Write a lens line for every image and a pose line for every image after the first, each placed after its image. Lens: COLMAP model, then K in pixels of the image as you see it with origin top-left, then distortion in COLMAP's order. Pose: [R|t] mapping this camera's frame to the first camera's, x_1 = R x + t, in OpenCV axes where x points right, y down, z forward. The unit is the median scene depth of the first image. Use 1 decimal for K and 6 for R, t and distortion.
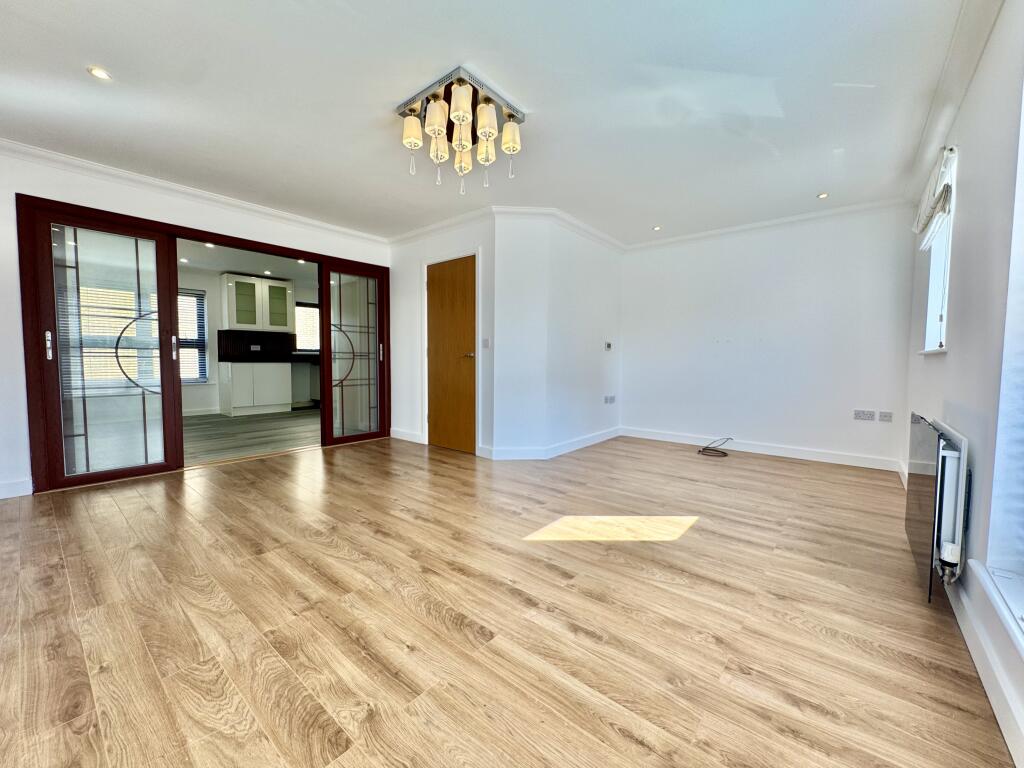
lens RADIAL K [[411.2, 0, 515.6], [0, 411.2, 384.0], [0, 0, 1]] dist [-0.002334, -0.000088]
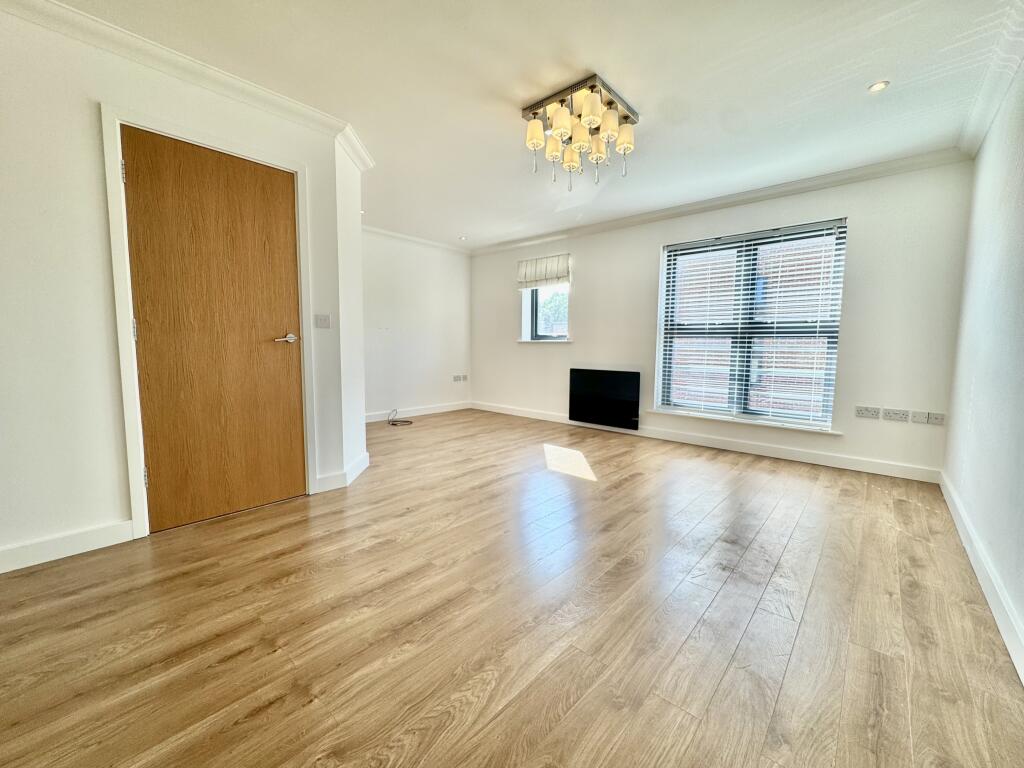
lens RADIAL K [[411.2, 0, 507.3], [0, 411.2, 382.7], [0, 0, 1]] dist [-0.002334, -0.000088]
pose [[0.045066, -0.095114, 0.994446, -1.423227], [0.049593, 0.994443, 0.092867, -0.090648], [-0.997752, 0.045133, 0.049532, 1.314733]]
